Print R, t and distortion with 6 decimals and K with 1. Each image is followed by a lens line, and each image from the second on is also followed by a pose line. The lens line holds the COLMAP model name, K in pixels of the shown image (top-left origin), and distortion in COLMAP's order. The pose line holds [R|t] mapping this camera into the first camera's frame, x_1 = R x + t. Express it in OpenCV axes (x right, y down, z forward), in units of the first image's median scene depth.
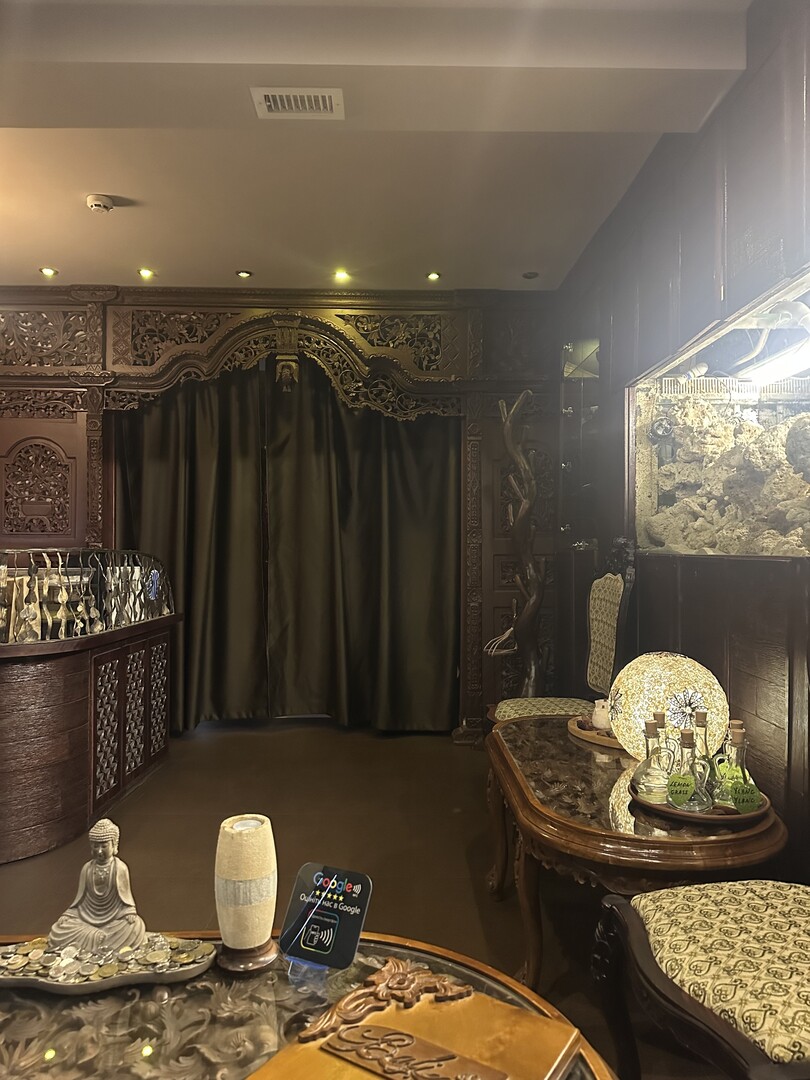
lens RADIAL K [[786.8, 0, 405.0], [0, 786.8, 540.0], [0, 0, 1]] dist [0.000001, 0.003776]
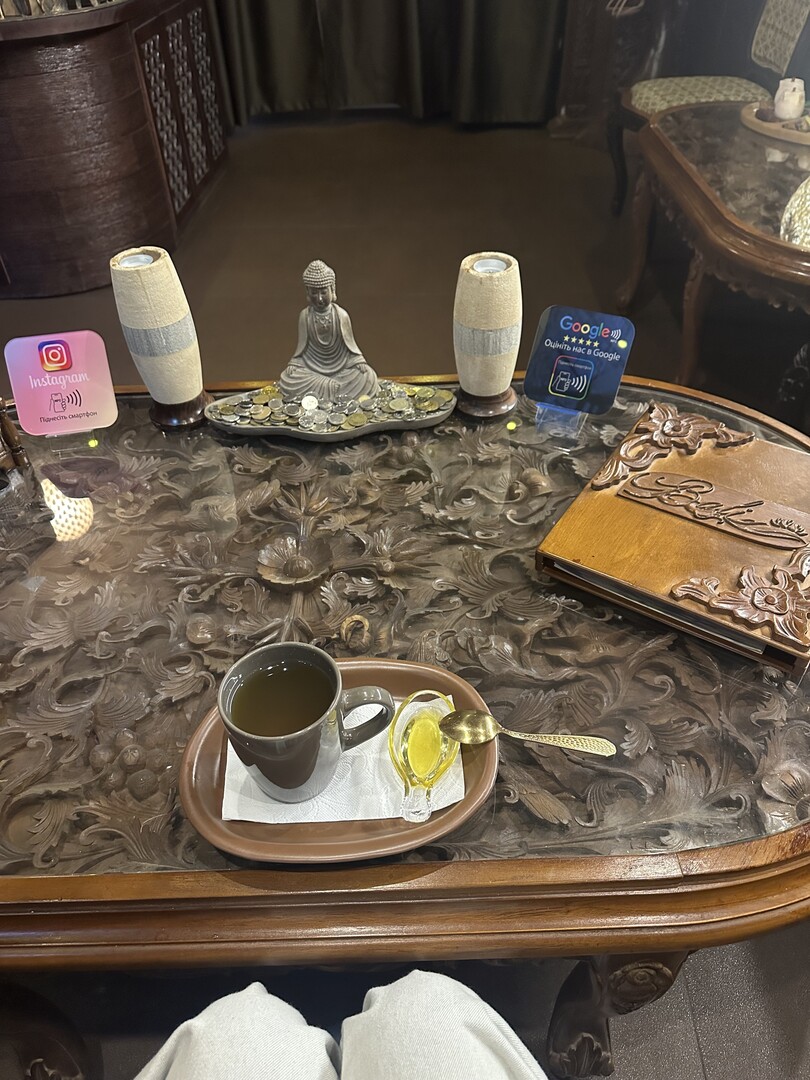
lens RADIAL K [[770.8, 0, 405.0], [0, 770.8, 540.0], [0, 0, 1]] dist [0.087853, -0.111331]
pose [[0.999739, -0.010120, -0.020473, -0.279547], [0.021216, 0.743347, 0.668569, 0.019053], [0.008453, -0.668829, 0.743368, 0.178343]]
